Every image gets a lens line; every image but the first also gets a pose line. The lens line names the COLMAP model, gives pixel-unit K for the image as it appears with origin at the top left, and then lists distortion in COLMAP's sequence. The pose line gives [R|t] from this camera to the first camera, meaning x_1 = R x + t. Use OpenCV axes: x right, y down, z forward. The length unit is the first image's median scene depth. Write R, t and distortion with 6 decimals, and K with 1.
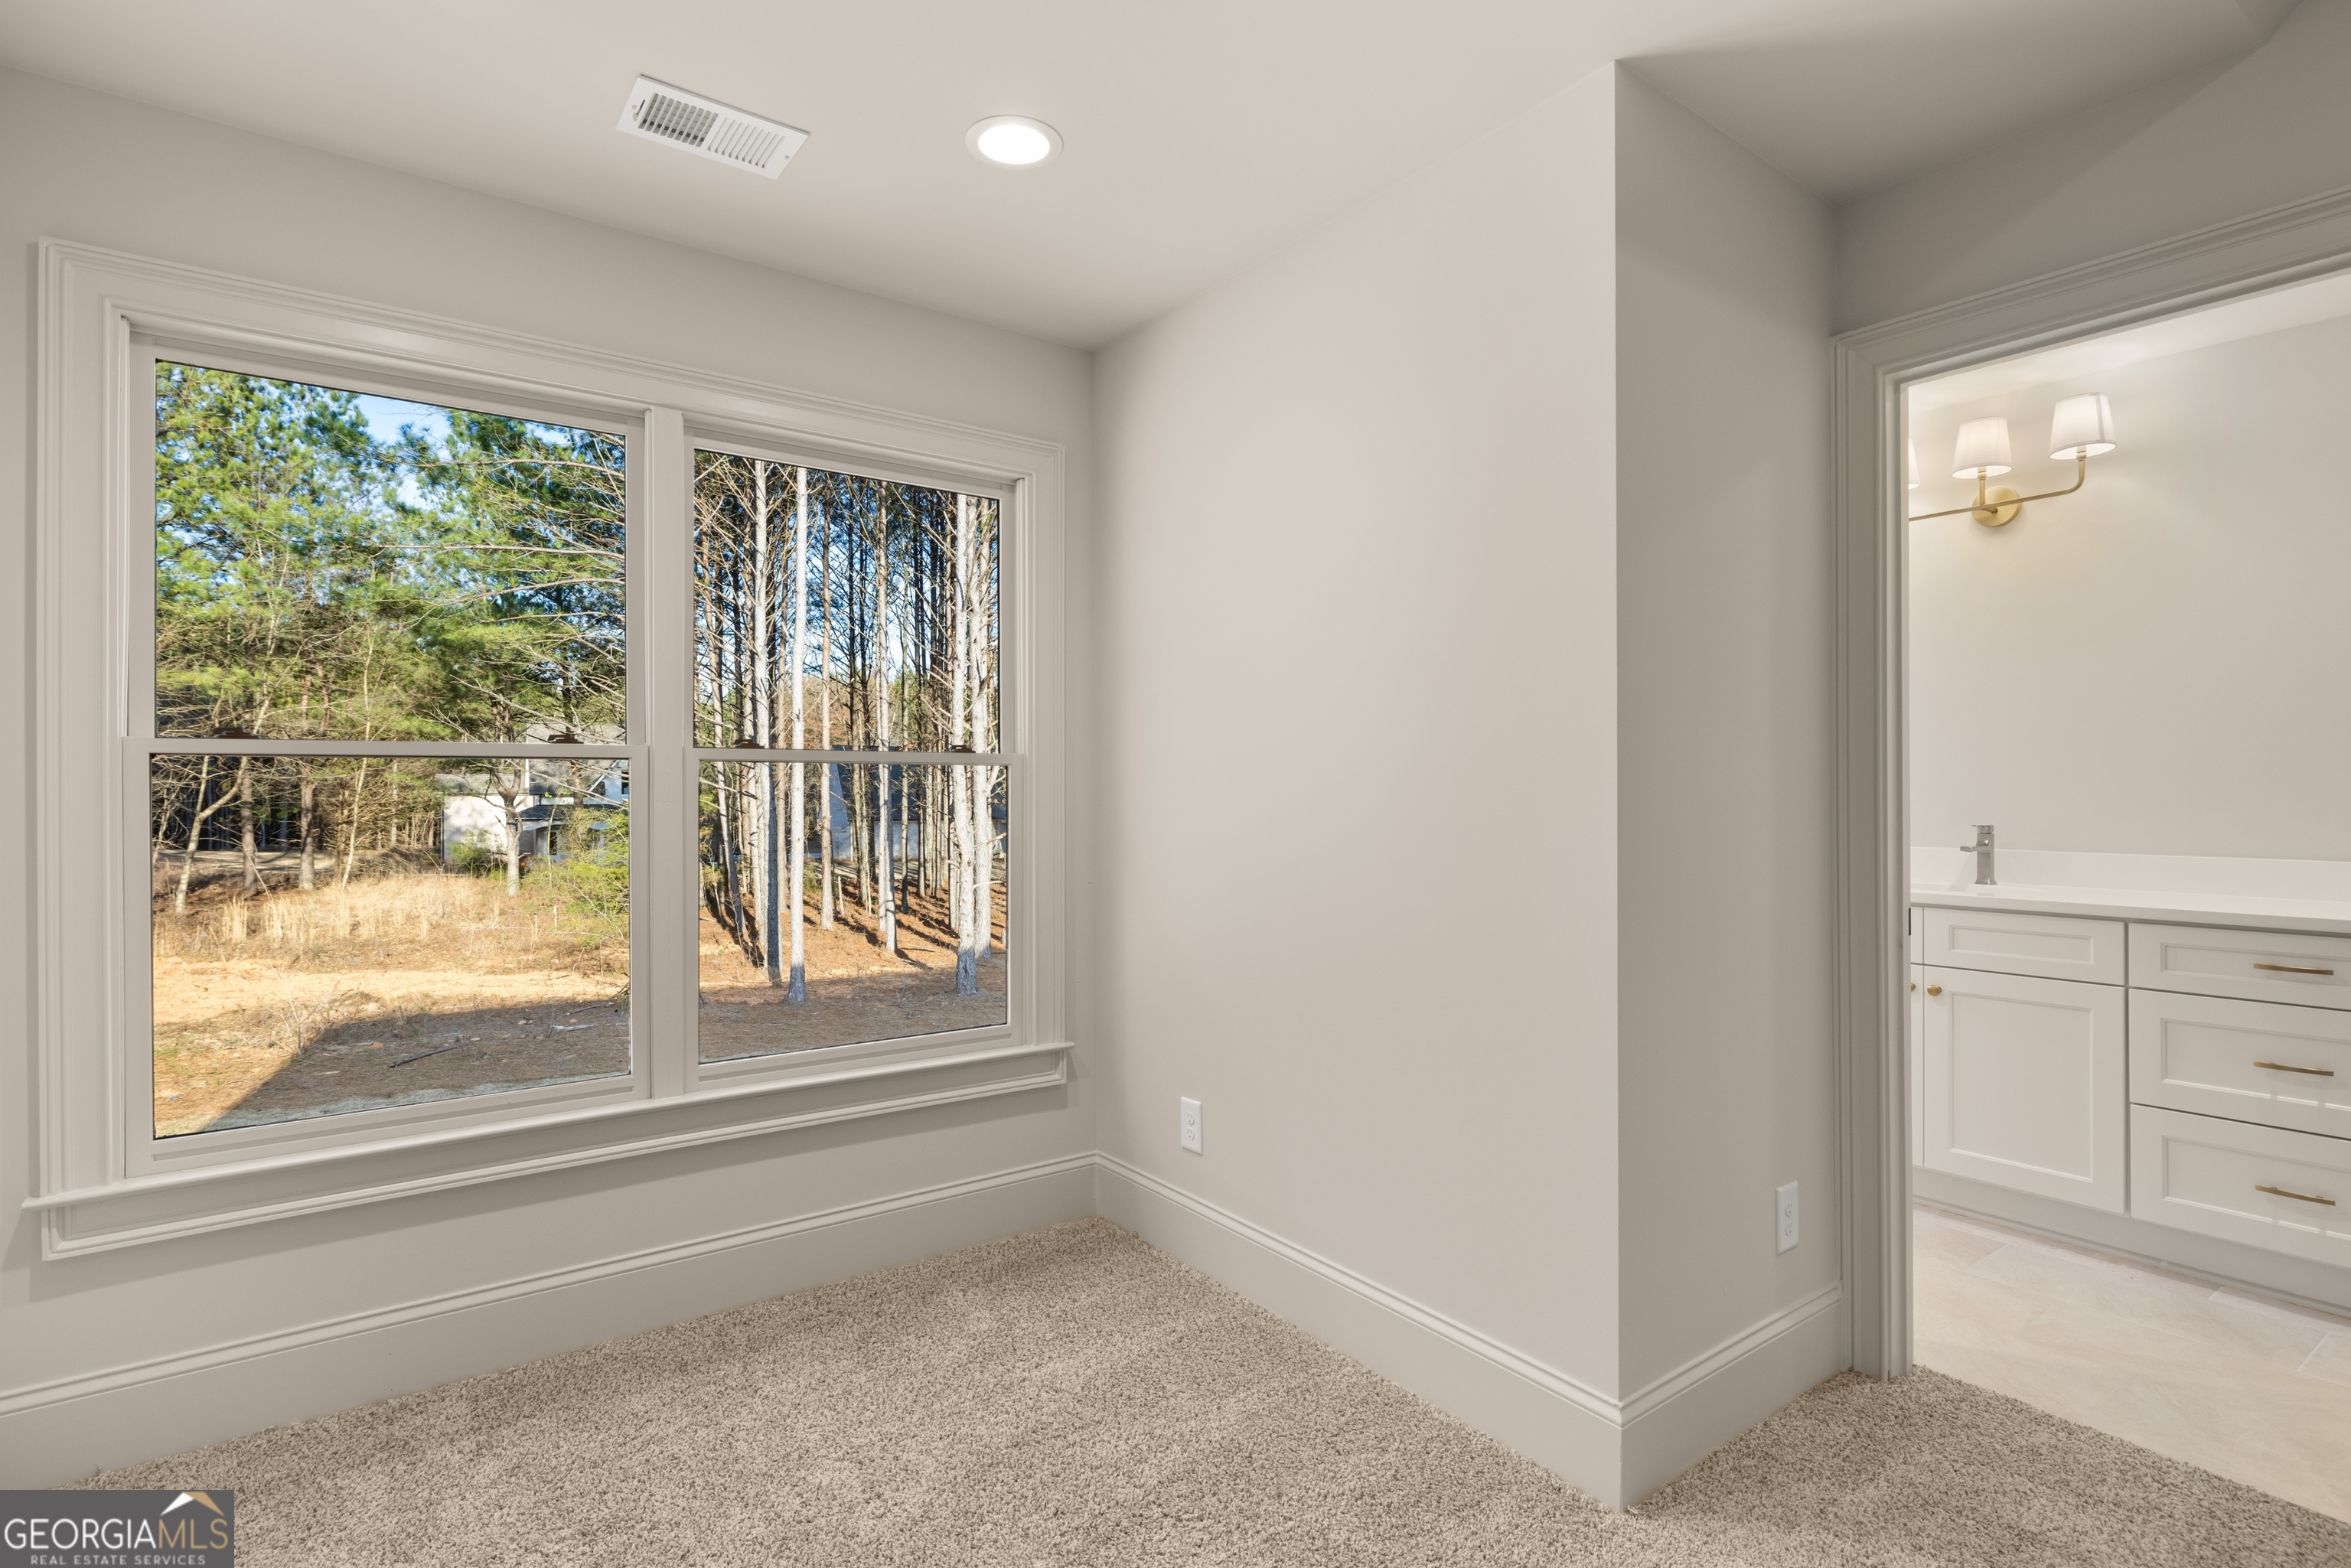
lens RADIAL K [[1150.0, 0, 1173.3], [0, 1150.0, 784.1], [0, 0, 1]] dist [-0.004842, -0.000413]
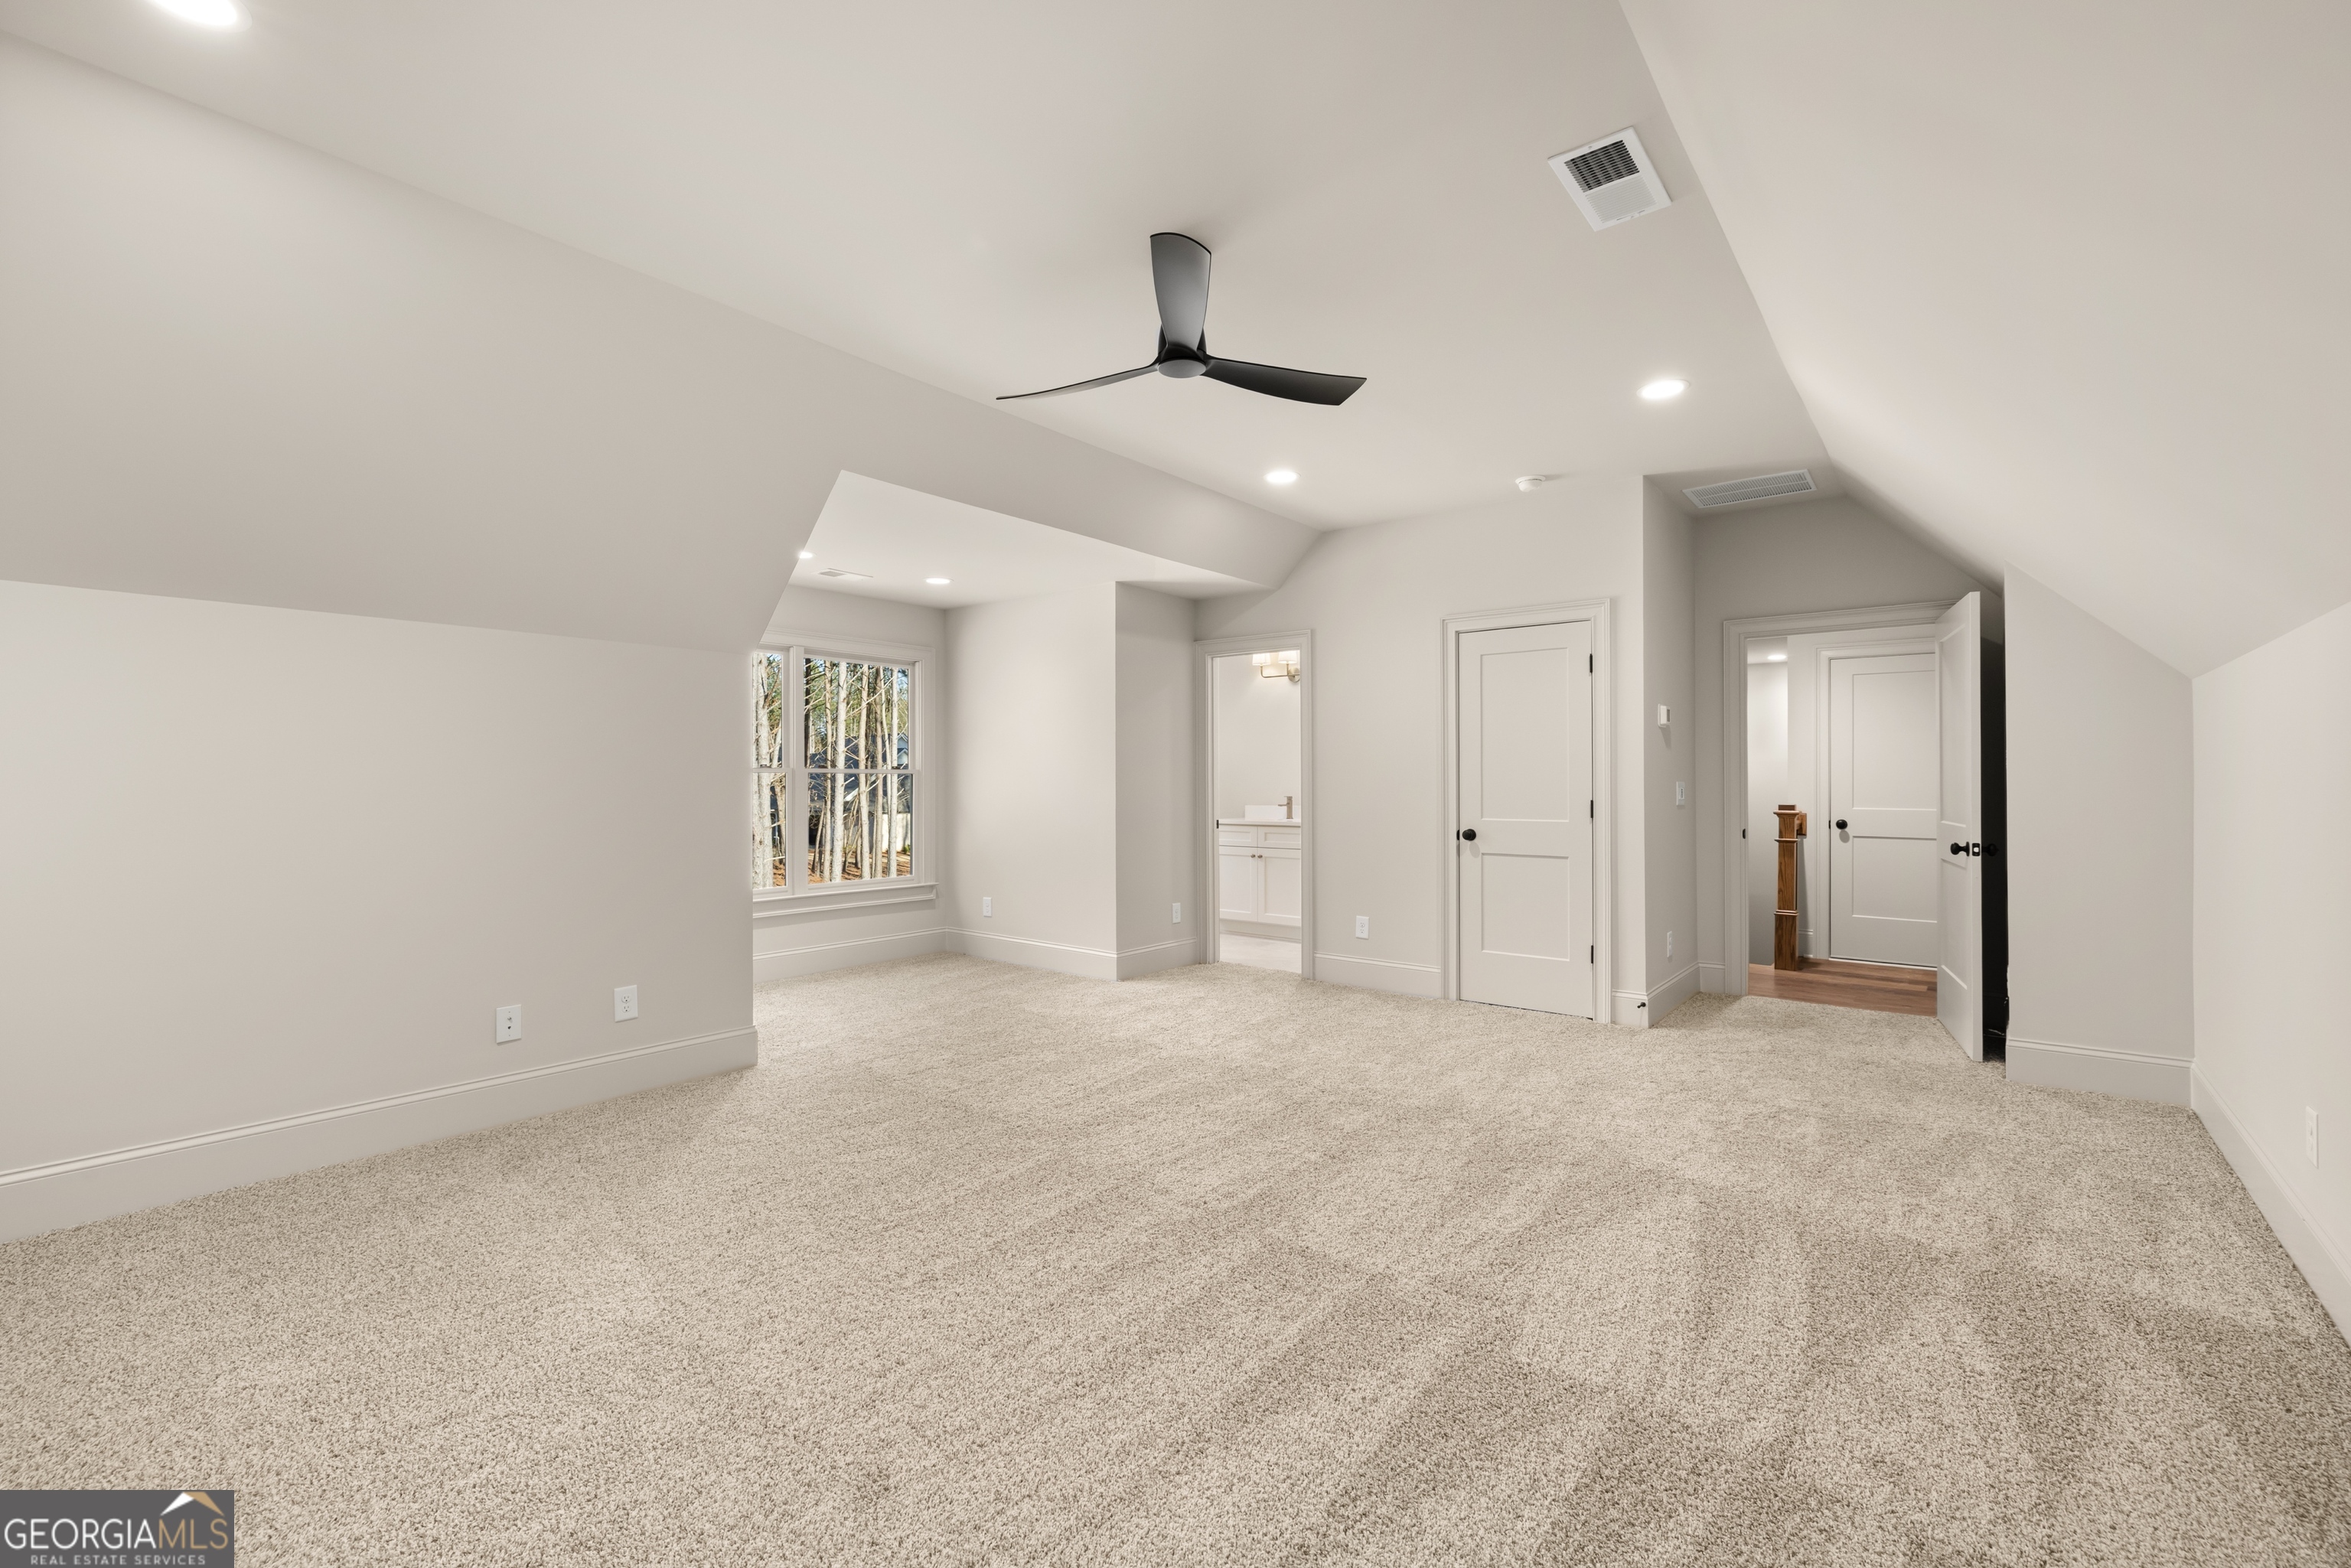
lens RADIAL K [[975.3, 0, 1167.3], [0, 975.3, 776.7], [0, 0, 1]] dist [-0.002667, -0.000064]
pose [[0.970234, 0.001766, 0.242164, -0.011880], [-0.000544, 0.999987, -0.005114, 0.000083], [-0.242170, 0.004830, 0.970222, -0.121404]]
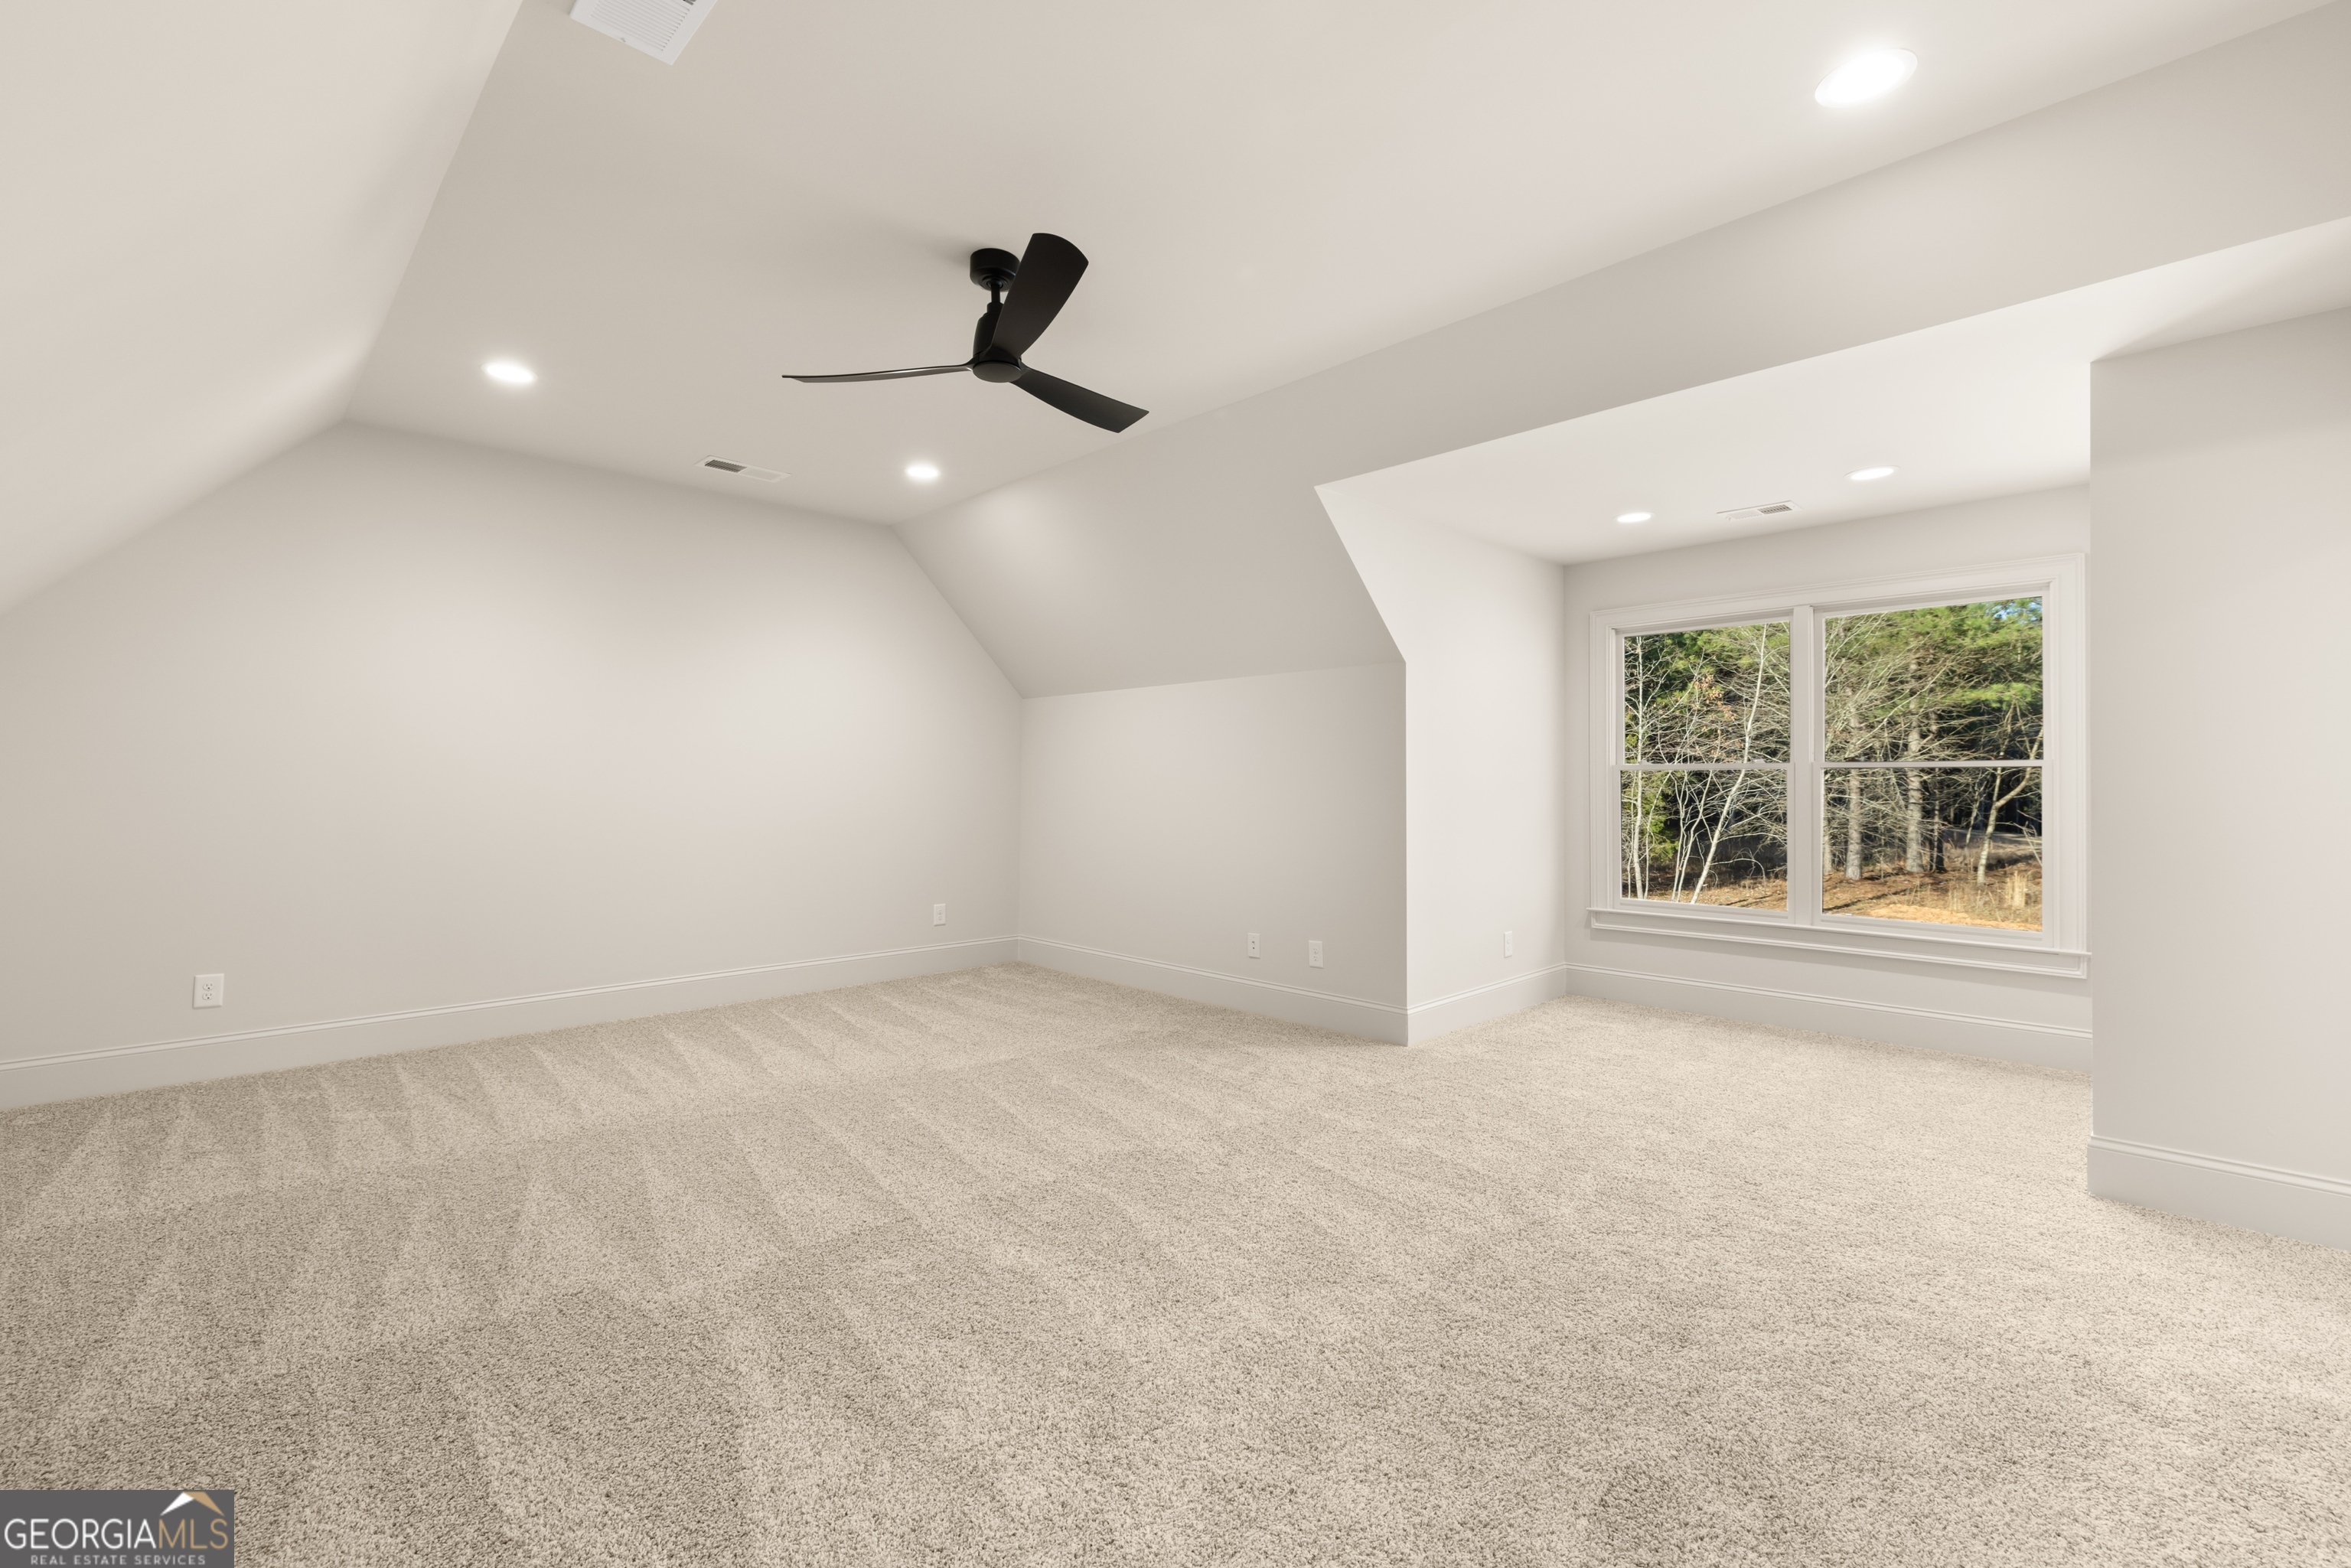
lens RADIAL K [[975.3, 0, 1159.0], [0, 975.3, 784.7], [0, 0, 1]] dist [-0.002667, -0.000064]
pose [[0.126449, 0.002783, -0.991969, 0.099758], [0.003178, 0.999990, 0.003211, -0.000046], [0.991968, -0.003558, 0.126439, -0.035449]]
